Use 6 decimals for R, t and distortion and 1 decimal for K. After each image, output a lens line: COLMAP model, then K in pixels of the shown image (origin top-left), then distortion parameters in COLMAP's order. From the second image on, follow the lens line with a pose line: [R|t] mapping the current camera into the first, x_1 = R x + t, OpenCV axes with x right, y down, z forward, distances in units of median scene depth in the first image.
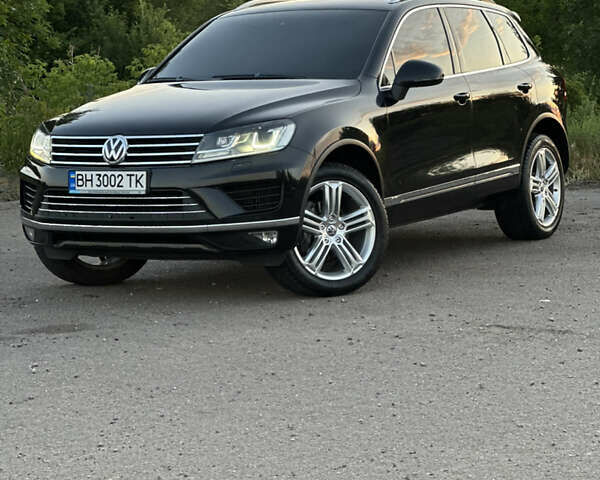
lens RADIAL K [[1774.9, 0, 312.3], [0, 1774.9, 201.9], [0, 0, 1]] dist [-0.386587, 9.567877]
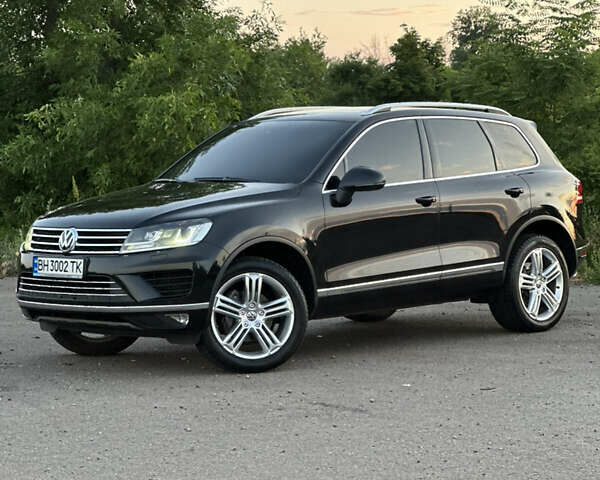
lens RADIAL K [[1774.9, 0, 312.3], [0, 1774.9, 201.9], [0, 0, 1]] dist [-0.386587, 9.567877]
pose [[0.967190, 0.022153, -0.253088, 0.344525], [-0.033825, 0.998551, -0.041859, -0.011061], [0.251794, 0.049046, 0.966537, -0.101447]]
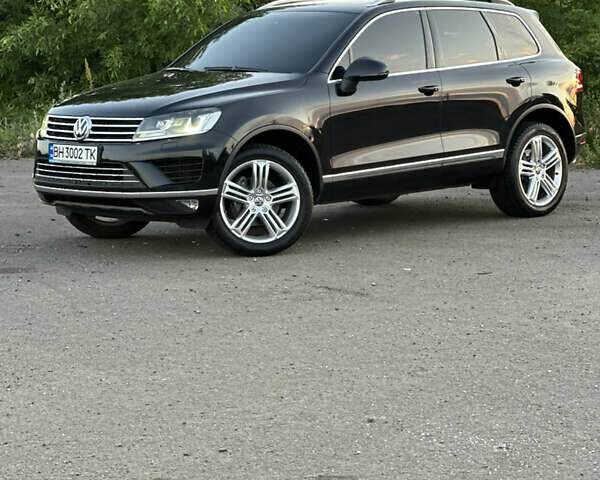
lens RADIAL K [[1774.9, 0, 312.3], [0, 1774.9, 201.9], [0, 0, 1]] dist [-0.386587, 9.567877]
pose [[0.965327, 0.043677, -0.257363, 0.359751], [-0.037631, 0.998889, 0.028372, -0.019090], [0.258316, -0.017703, 0.965898, -0.142835]]
